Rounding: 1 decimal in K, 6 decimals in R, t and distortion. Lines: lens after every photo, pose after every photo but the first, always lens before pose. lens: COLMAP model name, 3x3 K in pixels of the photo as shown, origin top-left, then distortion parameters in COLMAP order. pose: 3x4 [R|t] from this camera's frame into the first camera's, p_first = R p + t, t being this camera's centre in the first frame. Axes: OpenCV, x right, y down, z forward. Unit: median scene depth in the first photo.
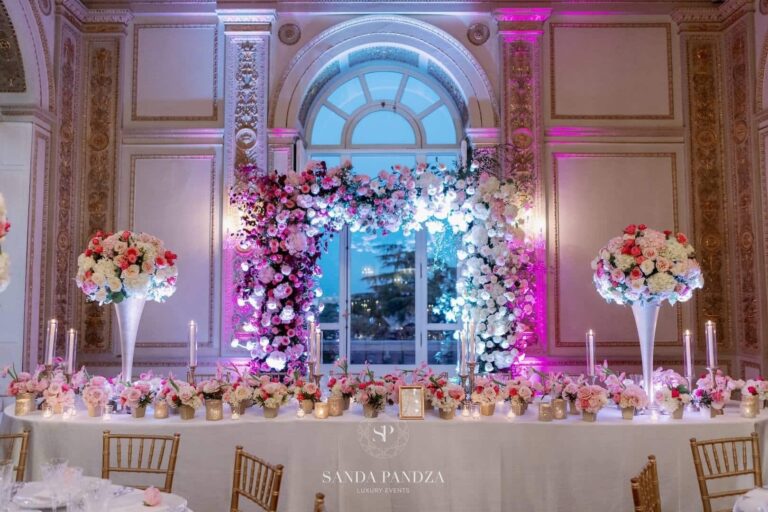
lens RADIAL K [[694.1, 0, 384.7], [0, 694.1, 251.6], [0, 0, 1]] dist [-0.011287, -0.003921]
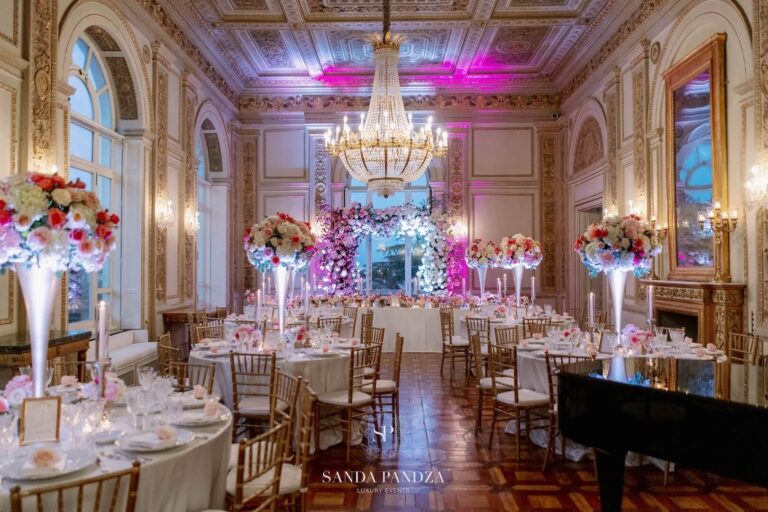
lens RADIAL K [[694.1, 0, 384.0], [0, 694.1, 256.7], [0, 0, 1]] dist [-0.011287, -0.003921]
pose [[0.999715, -0.000479, -0.023859, 0.038079], [0.001733, 0.998617, 0.052542, -0.074400], [0.023801, -0.052568, 0.998334, -1.137684]]
